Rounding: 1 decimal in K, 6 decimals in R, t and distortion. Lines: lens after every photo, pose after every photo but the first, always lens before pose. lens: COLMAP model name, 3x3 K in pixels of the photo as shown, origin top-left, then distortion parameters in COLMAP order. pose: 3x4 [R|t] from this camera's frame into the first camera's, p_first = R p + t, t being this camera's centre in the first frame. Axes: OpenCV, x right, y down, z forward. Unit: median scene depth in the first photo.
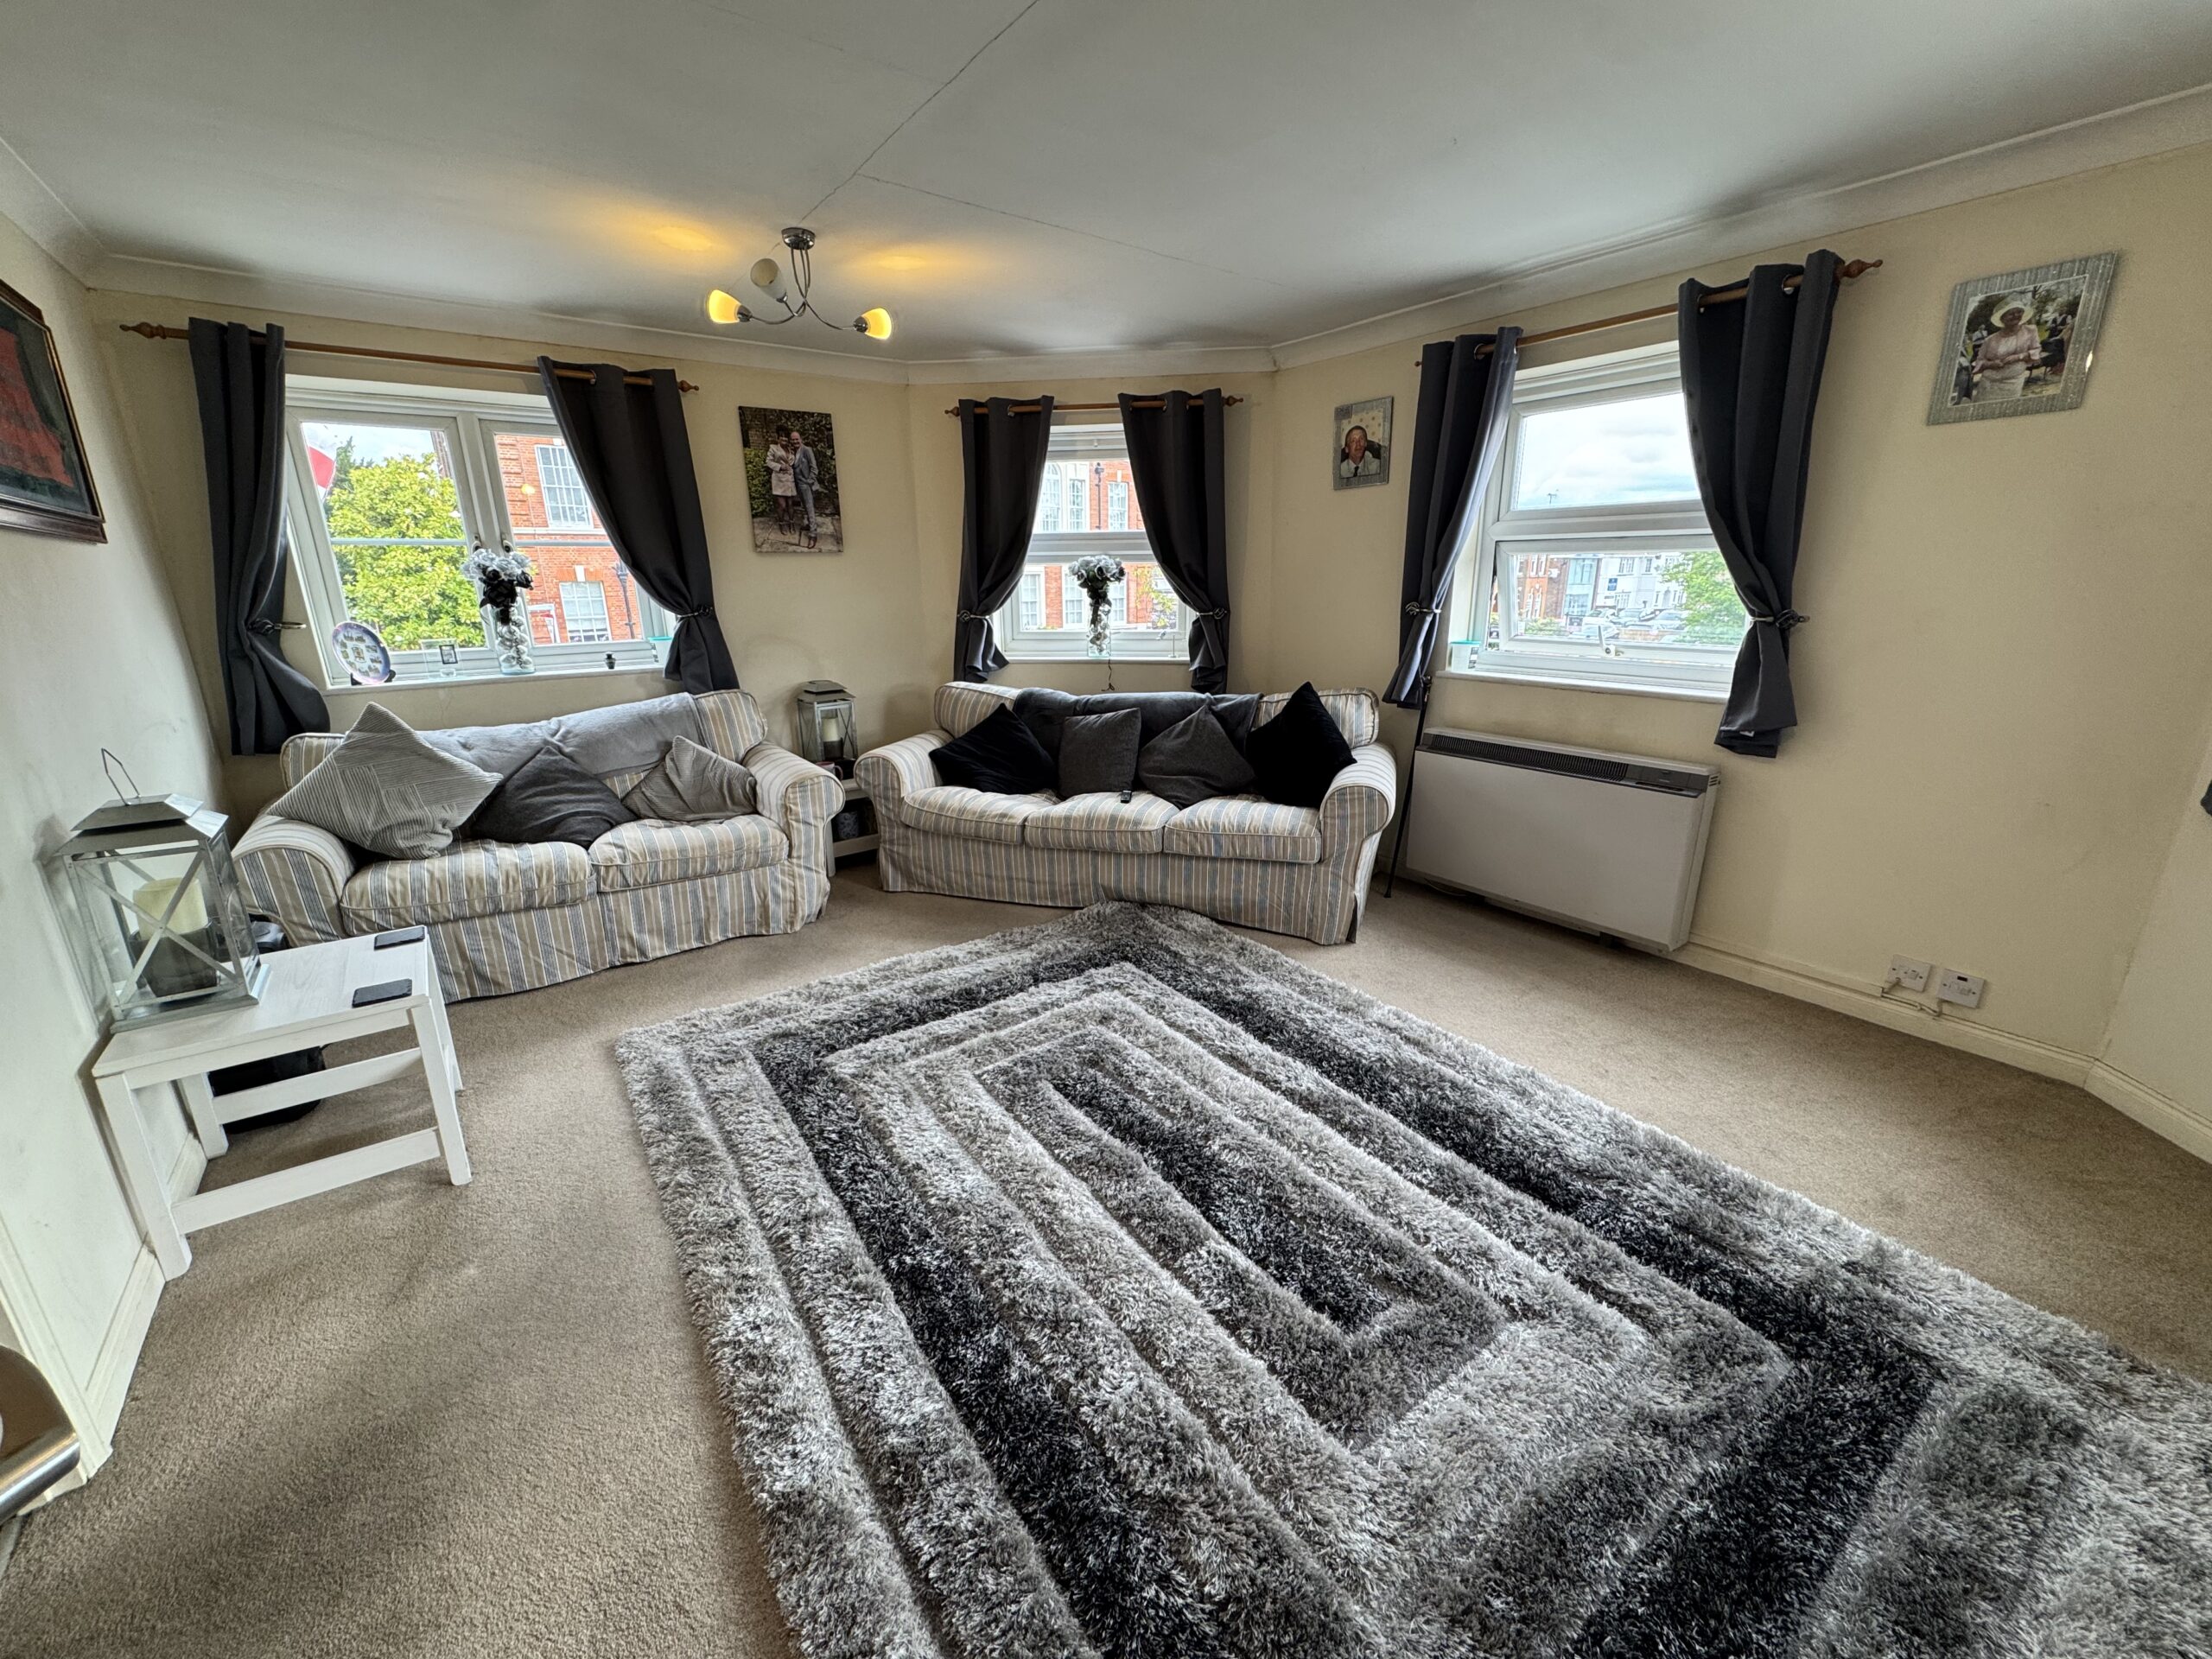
lens RADIAL K [[881.3, 0, 1103.8], [0, 881.3, 834.8], [0, 0, 1]] dist [0.000527, 0.000163]
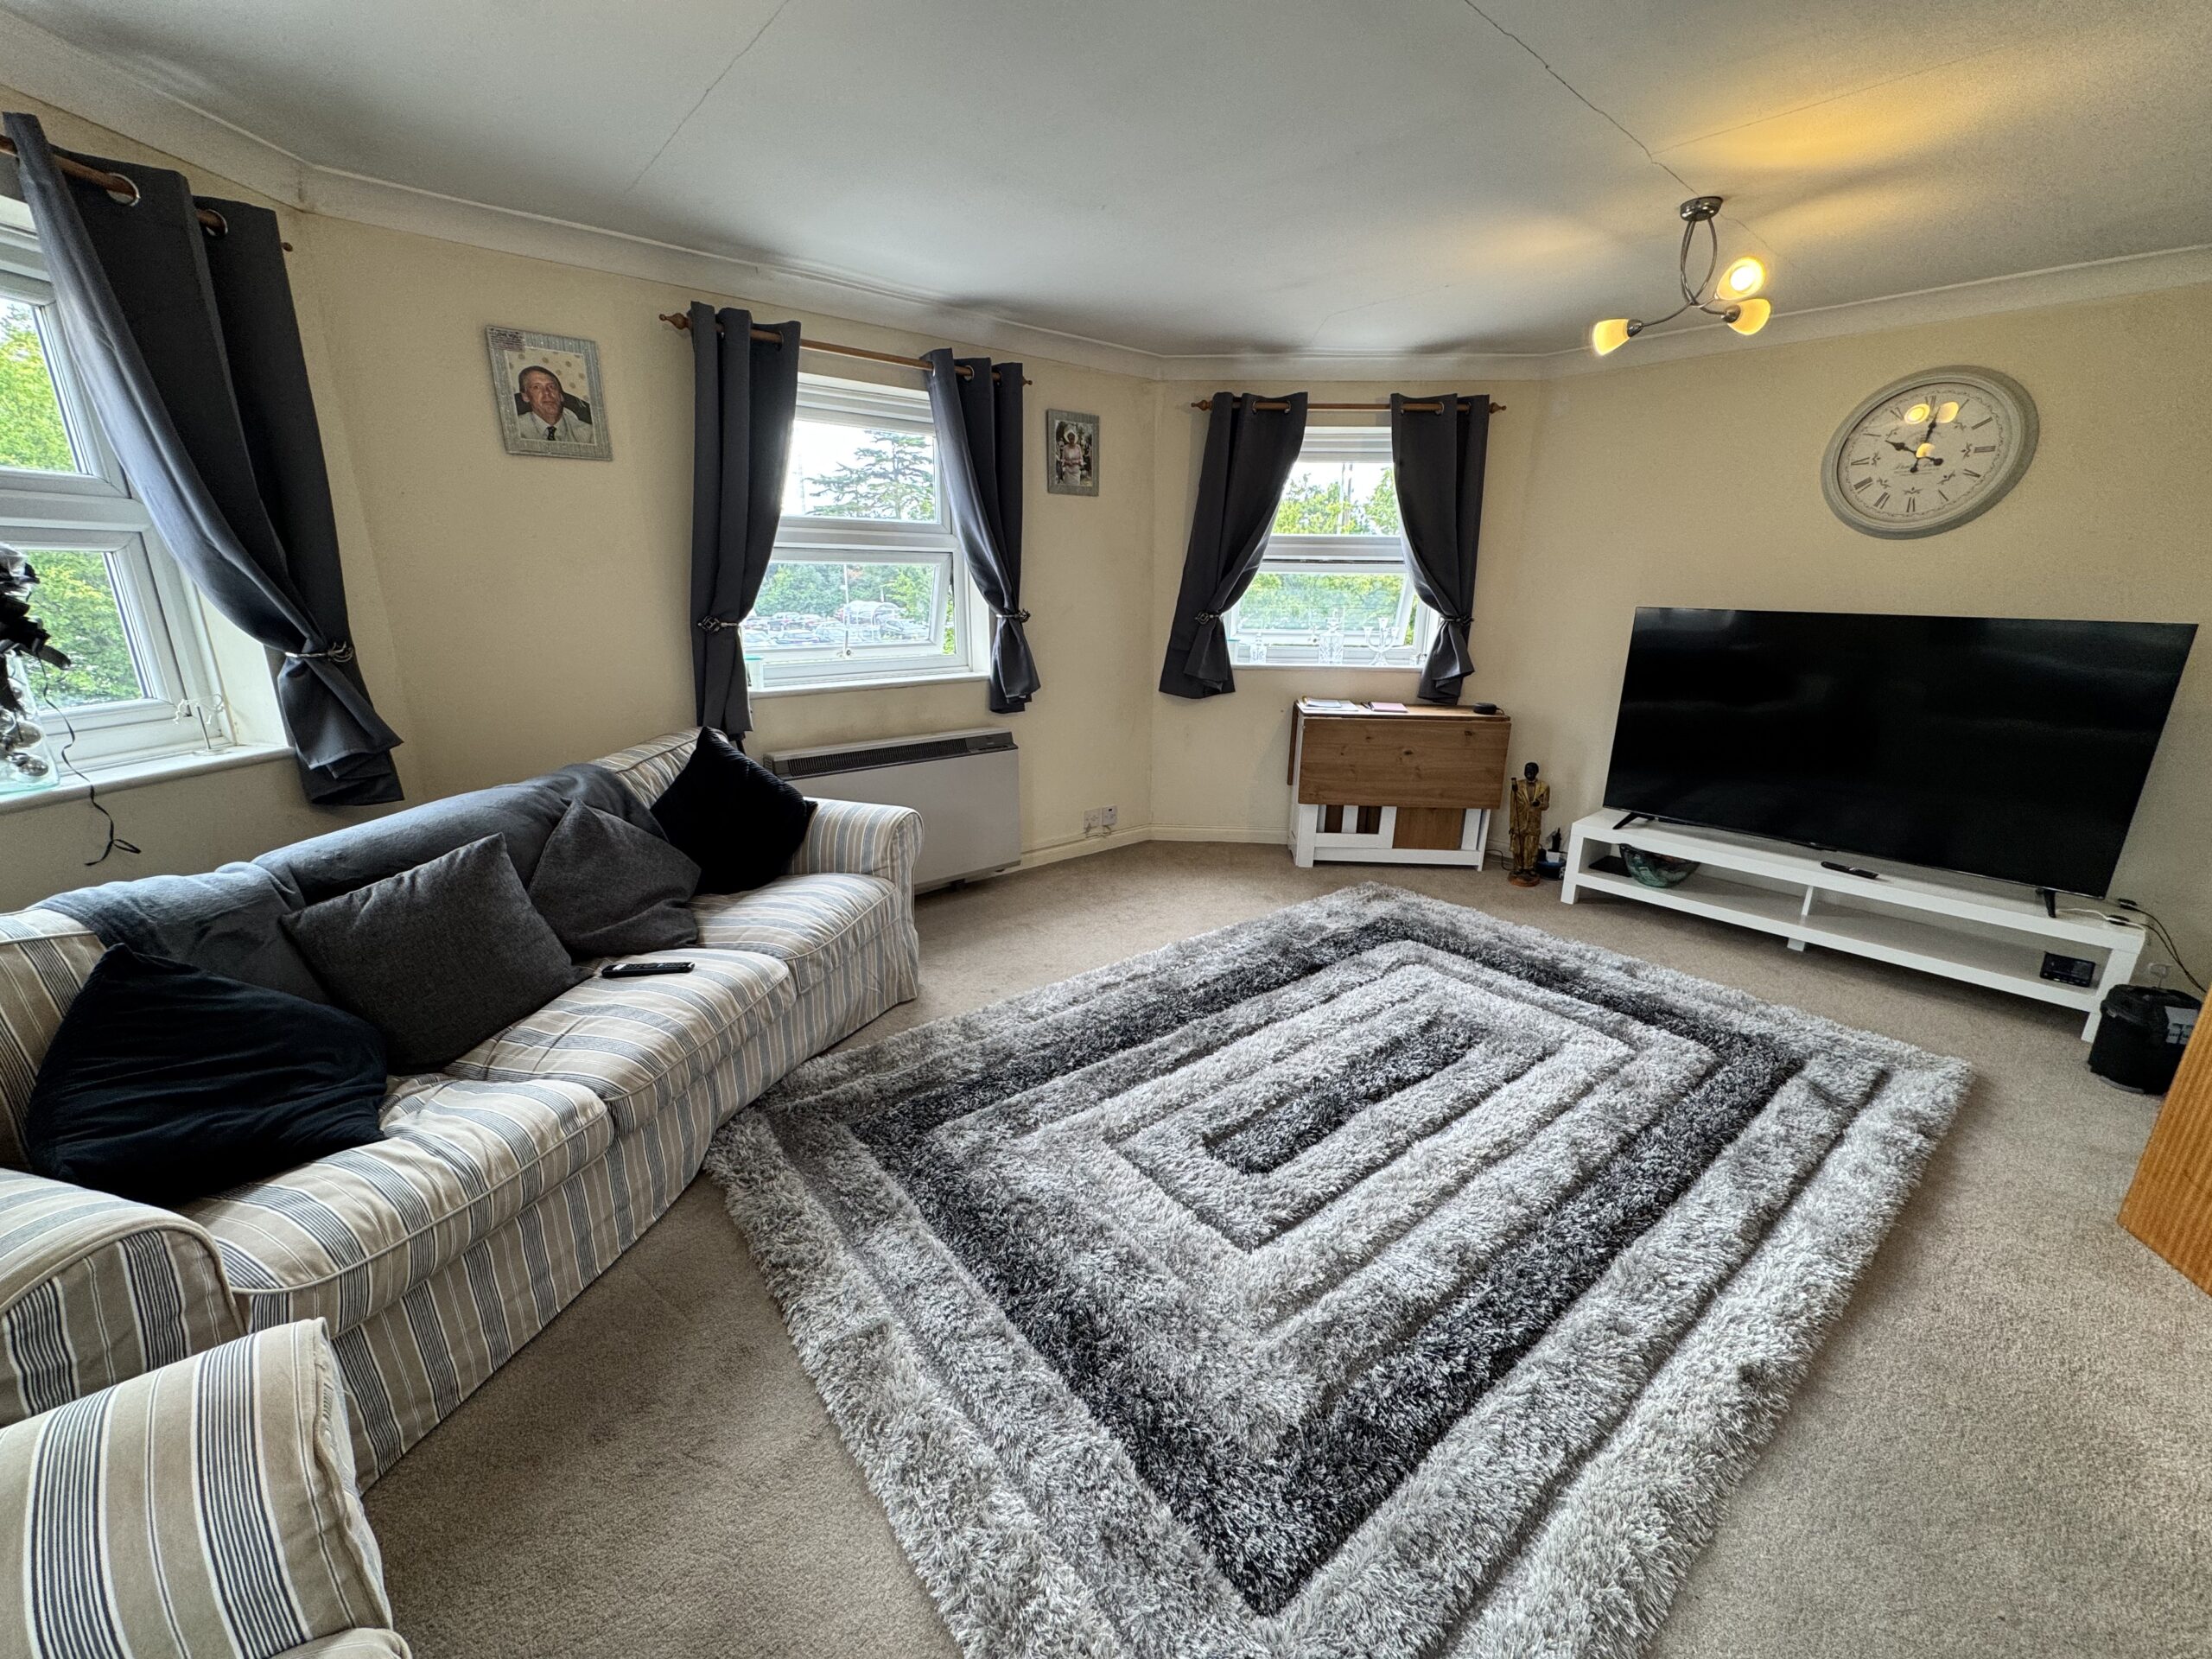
lens RADIAL K [[881.3, 0, 1103.8], [0, 881.3, 834.8], [0, 0, 1]] dist [0.000527, 0.000163]
pose [[-0.065718, -0.269478, 0.960762, -0.715538], [0.278286, 0.919691, 0.276994, -0.274550], [-0.958247, 0.285570, 0.014551, 0.947463]]
